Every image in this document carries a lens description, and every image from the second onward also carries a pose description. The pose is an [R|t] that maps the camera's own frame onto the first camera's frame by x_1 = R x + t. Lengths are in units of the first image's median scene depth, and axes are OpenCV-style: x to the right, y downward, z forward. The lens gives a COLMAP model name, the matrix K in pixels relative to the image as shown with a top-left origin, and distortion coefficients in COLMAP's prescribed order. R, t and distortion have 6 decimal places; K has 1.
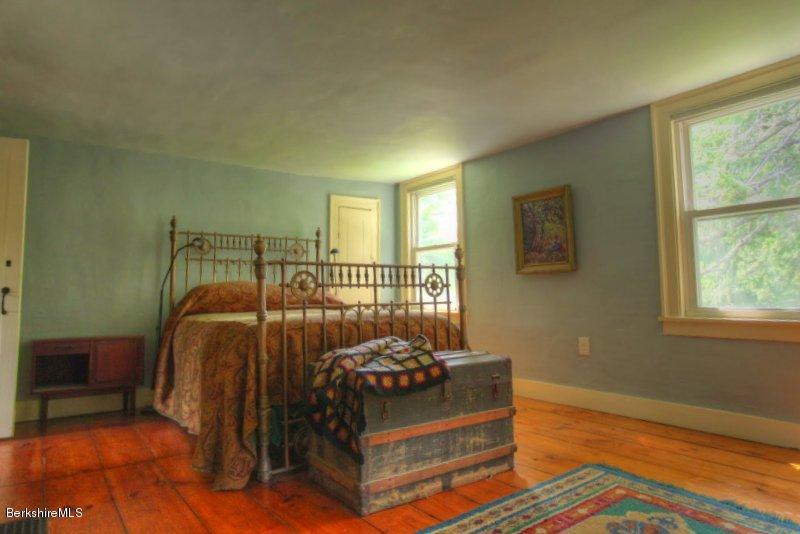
lens RADIAL K [[496.8, 0, 397.9], [0, 496.8, 254.7], [0, 0, 1]] dist [0.002698, 0.001428]
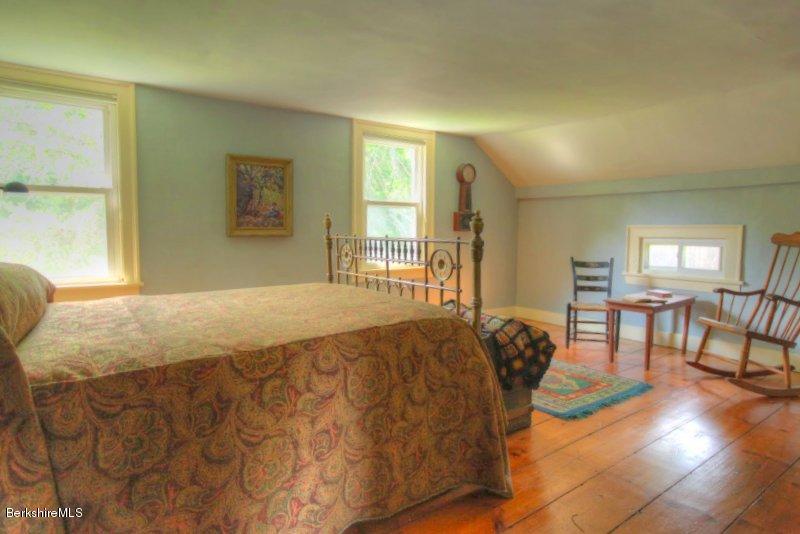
lens RADIAL K [[431.8, 0, 400.0], [0, 431.8, 267.0], [0, 0, 1]] dist [-0.021075, 0.000784]
pose [[0.022727, -0.066694, 0.997515, -0.801543], [-0.083554, 0.994155, 0.068373, 0.017080], [-0.996244, -0.084900, 0.017022, 0.903768]]
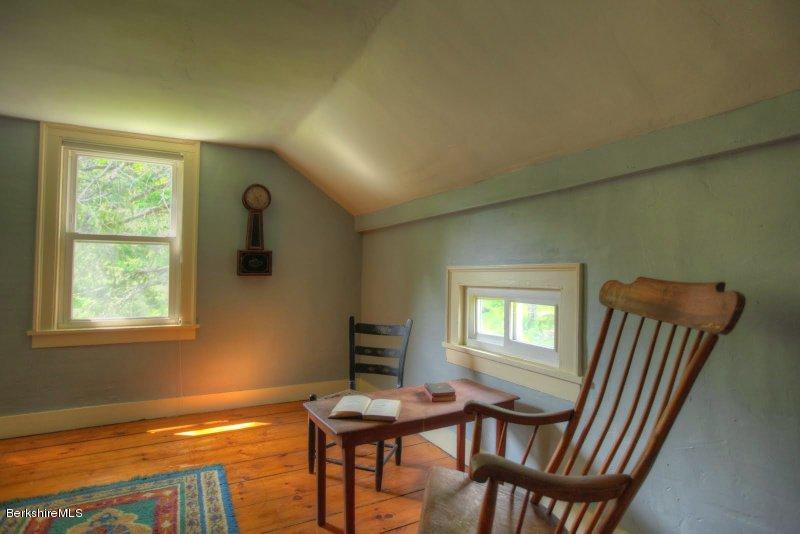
lens RADIAL K [[421.0, 0, 400.0], [0, 421.0, 267.0], [0, 0, 1]] dist [0.024514, 0.000489]
pose [[0.193792, 0.036768, 0.980353, -0.217844], [-0.084057, 0.996245, -0.020748, -0.059458], [-0.977435, -0.078385, 0.196155, 0.106612]]
